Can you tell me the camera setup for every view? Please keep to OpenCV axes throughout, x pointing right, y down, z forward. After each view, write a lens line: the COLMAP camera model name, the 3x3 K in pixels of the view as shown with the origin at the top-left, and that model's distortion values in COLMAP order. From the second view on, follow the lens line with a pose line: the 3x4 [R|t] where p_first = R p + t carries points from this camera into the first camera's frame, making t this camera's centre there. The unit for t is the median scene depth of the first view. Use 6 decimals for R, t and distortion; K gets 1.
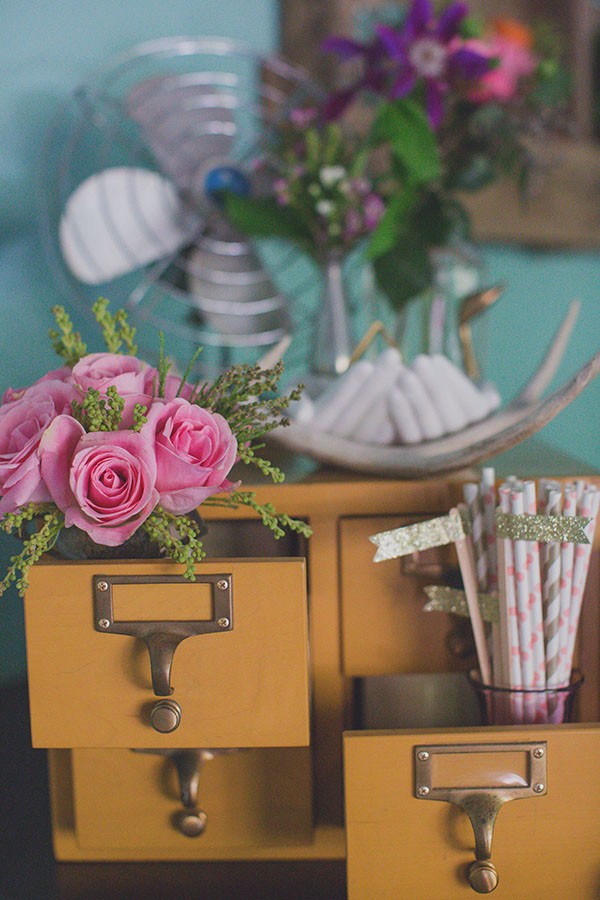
lens RADIAL K [[1298.9, 0, 300.0], [0, 1298.9, 450.0], [0, 0, 1]] dist [-0.164972, 0.041265]
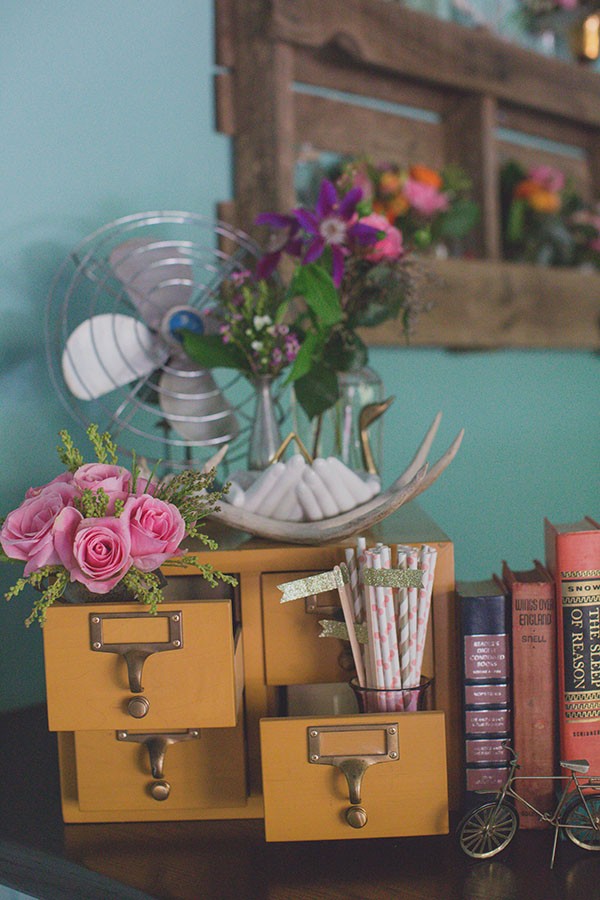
lens RADIAL K [[1298.9, 0, 300.0], [0, 1298.9, 450.0], [0, 0, 1]] dist [-0.164972, 0.041265]
pose [[0.999869, -0.015019, 0.005986, 0.072362], [0.015293, 0.998695, -0.048718, -0.014431], [-0.005247, 0.048803, 0.998795, -0.468610]]
